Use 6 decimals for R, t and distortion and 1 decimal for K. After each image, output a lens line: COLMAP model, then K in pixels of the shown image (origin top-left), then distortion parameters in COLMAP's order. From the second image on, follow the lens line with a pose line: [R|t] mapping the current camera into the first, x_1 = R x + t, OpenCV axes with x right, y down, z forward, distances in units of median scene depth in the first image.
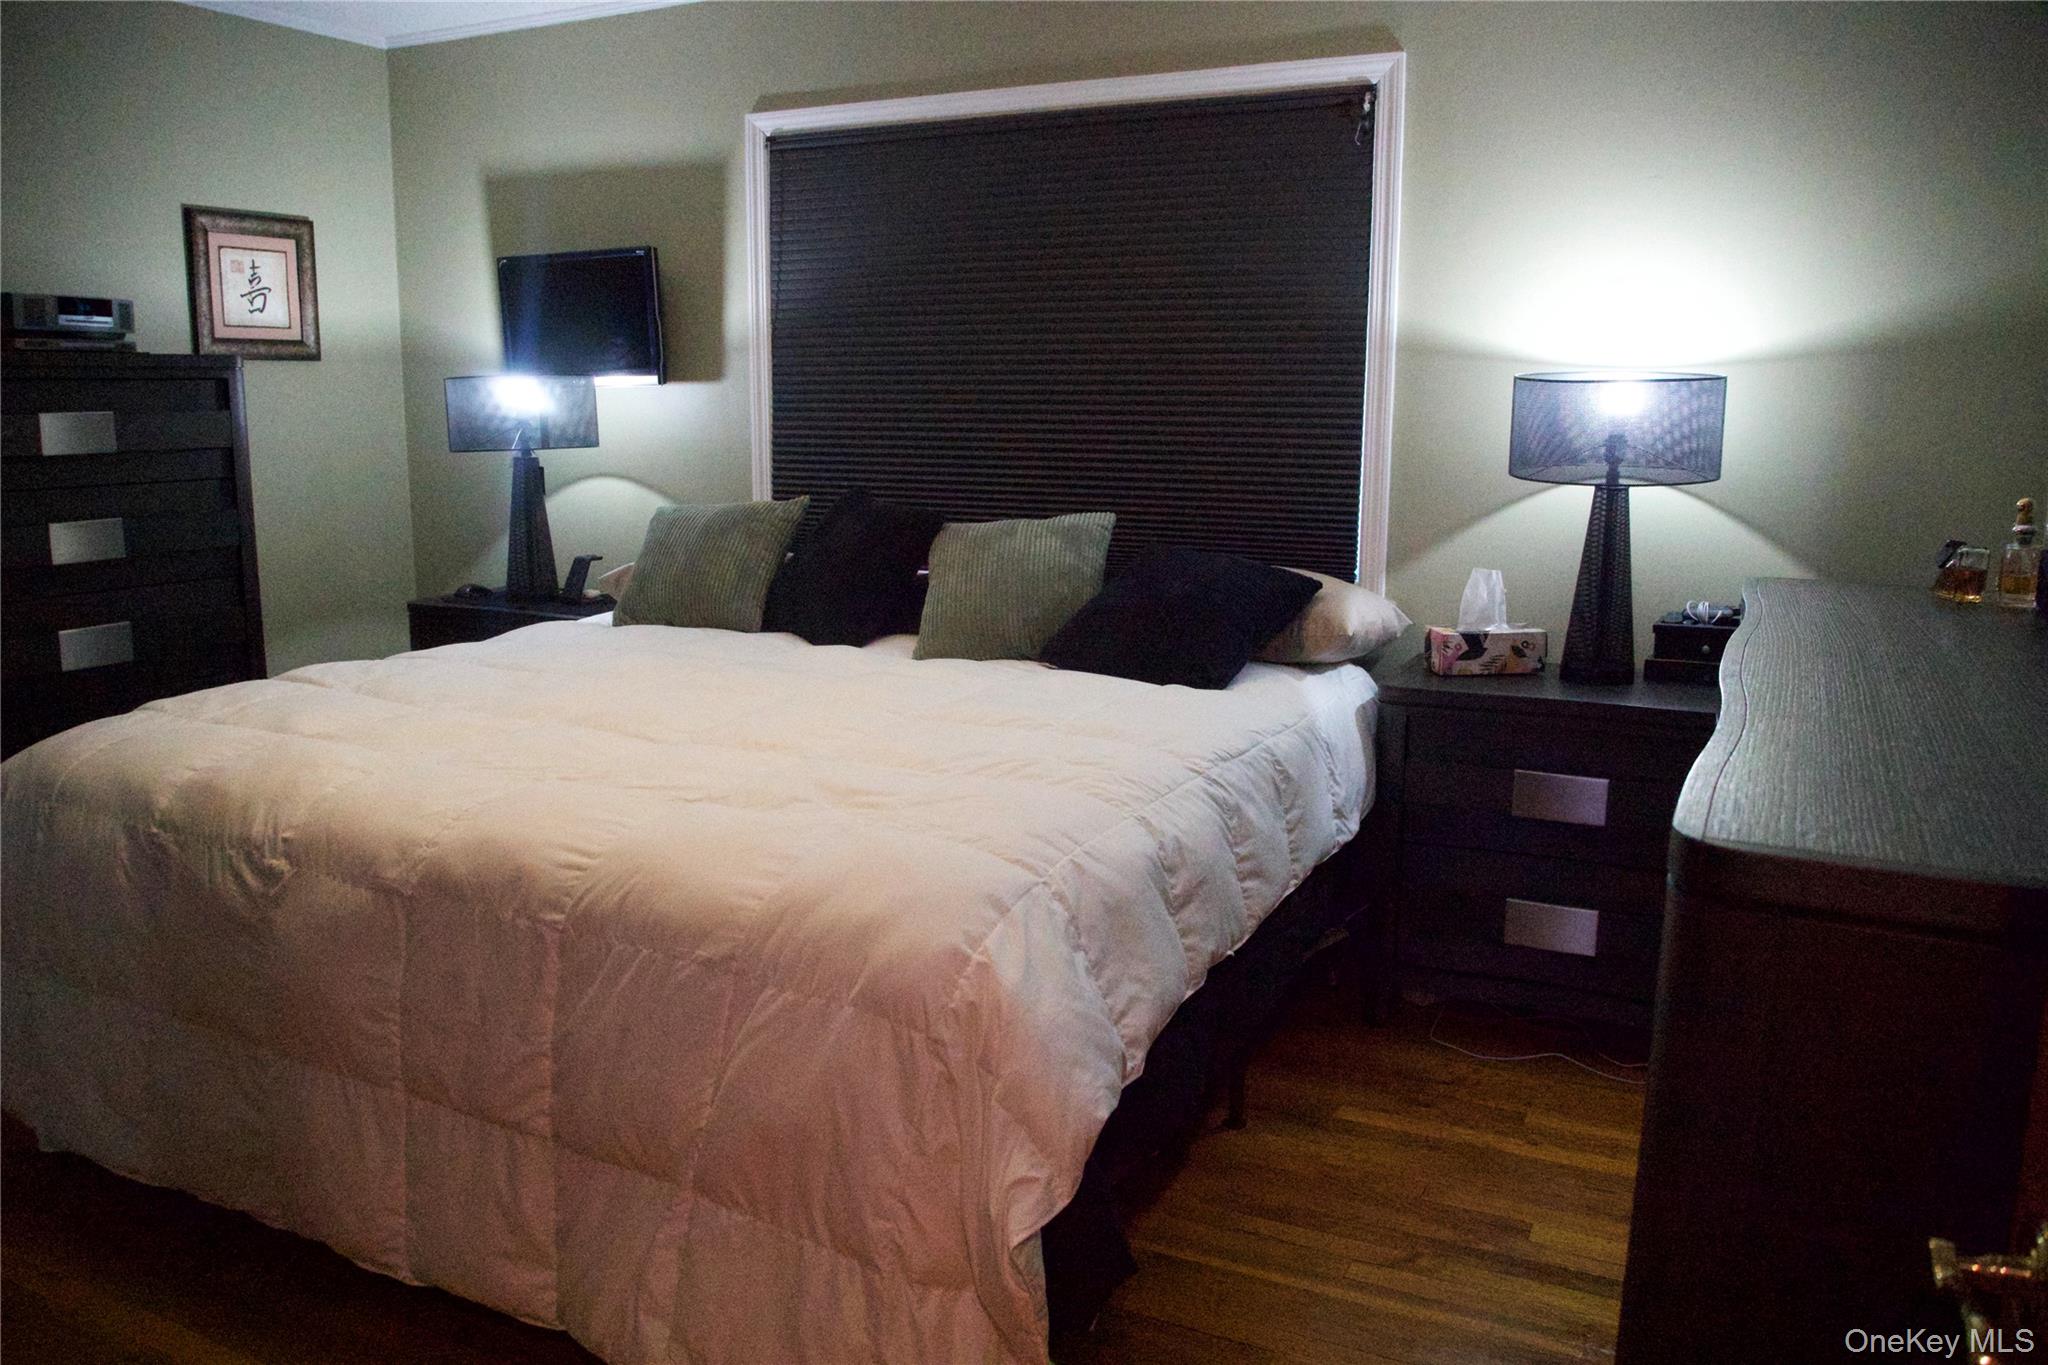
lens RADIAL K [[1557.0, 0, 1032.9], [0, 1557.0, 680.0], [0, 0, 1]] dist [-0.030386, -0.034279]
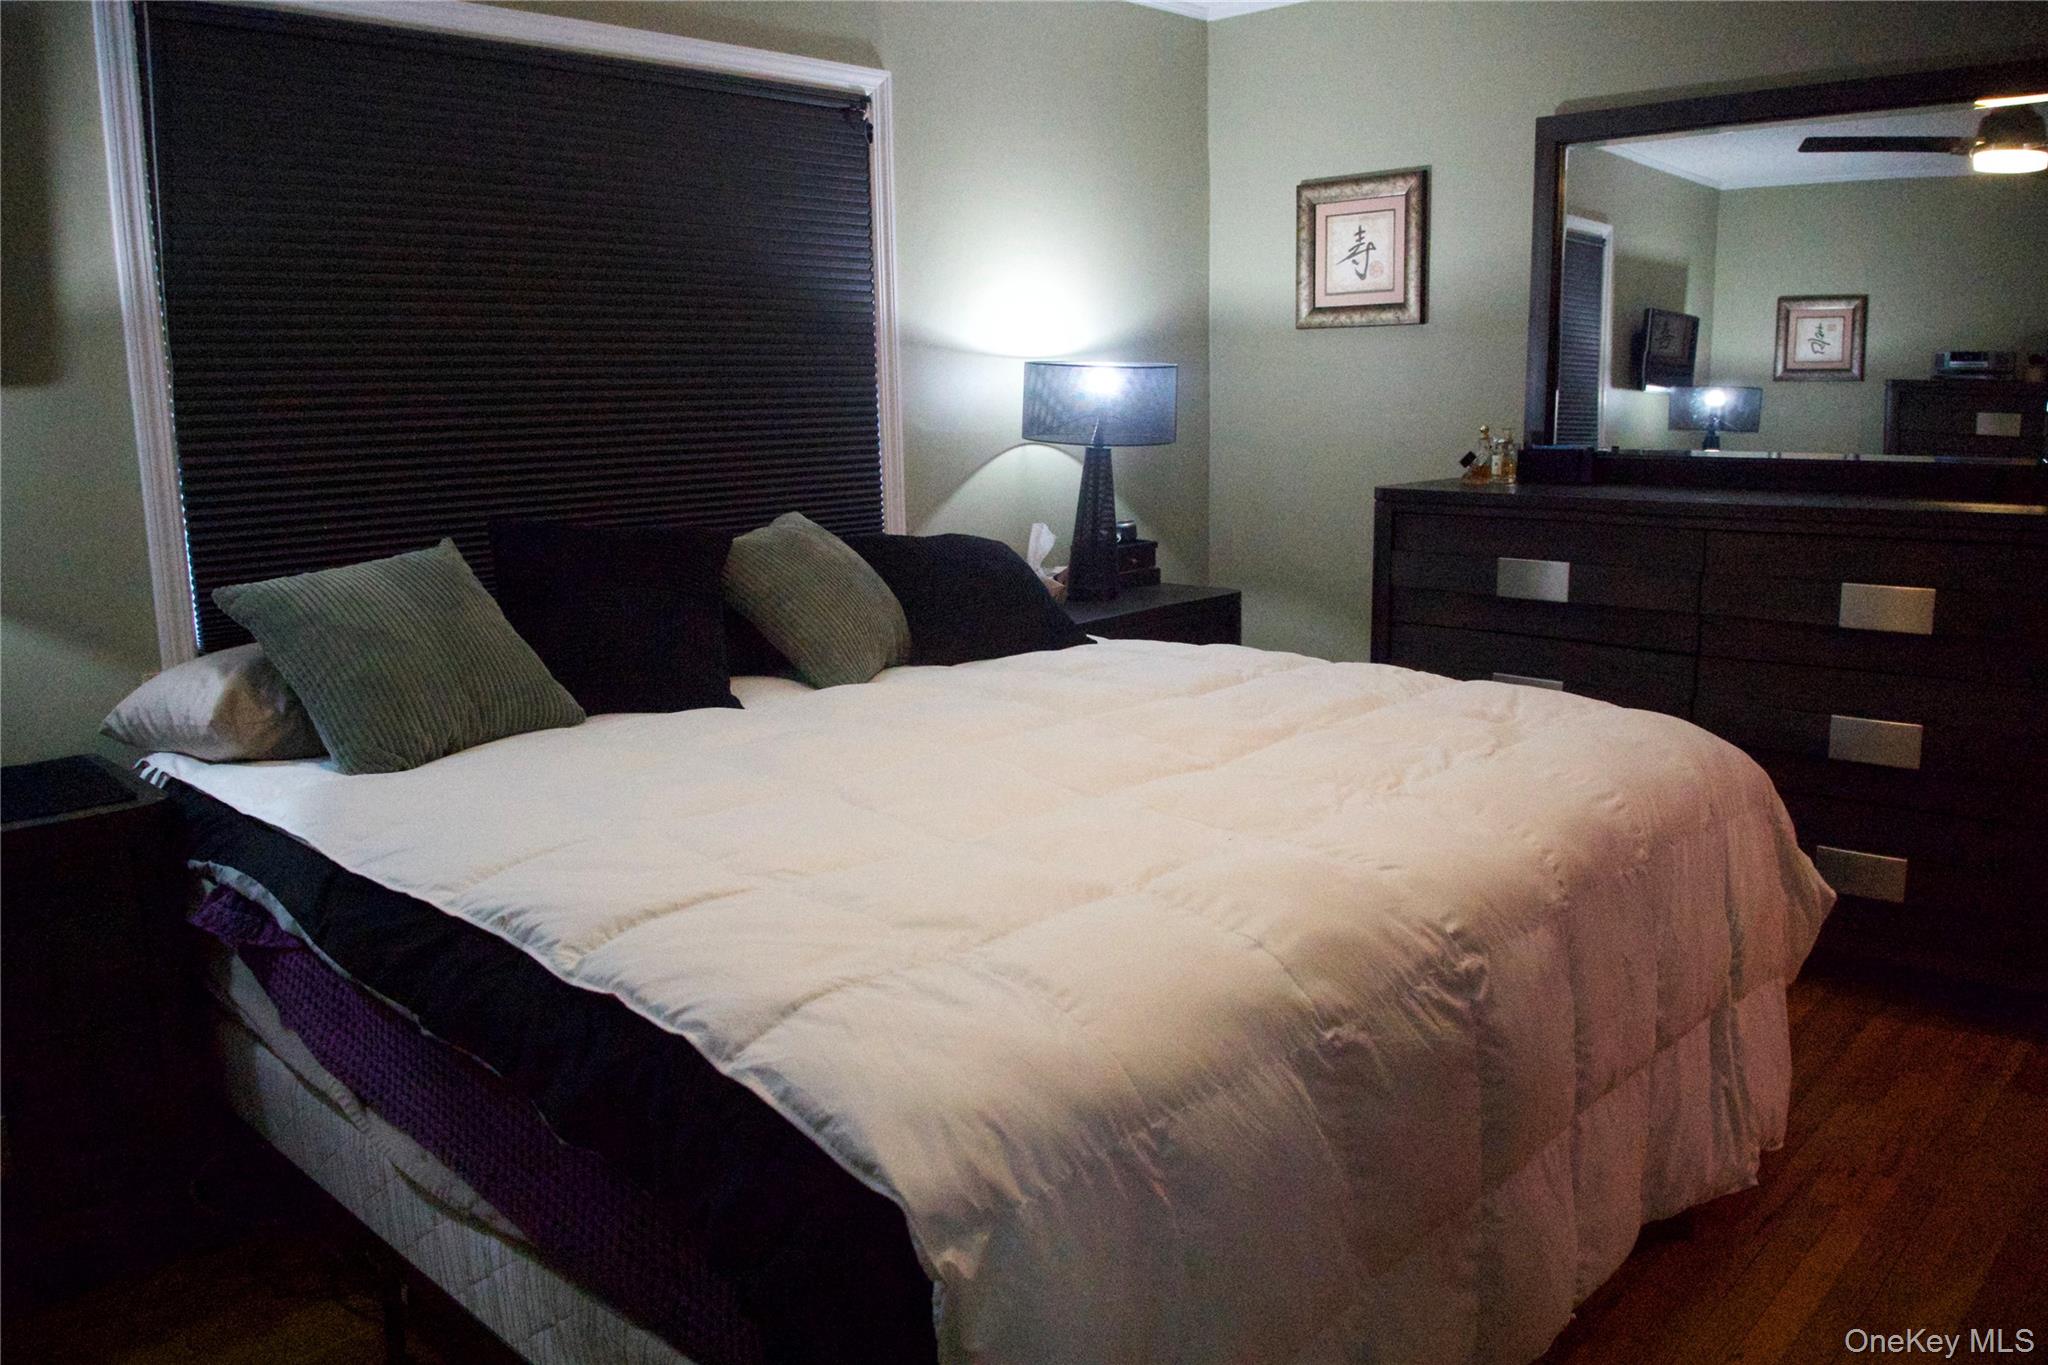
lens RADIAL K [[1557.0, 0, 1035.5], [0, 1557.0, 673.9], [0, 0, 1]] dist [-0.030386, -0.034279]
pose [[0.266117, -0.190245, 0.944981, -0.937434], [0.189686, 0.971498, 0.142165, -0.136438], [-0.945093, 0.141417, 0.294619, 0.689861]]
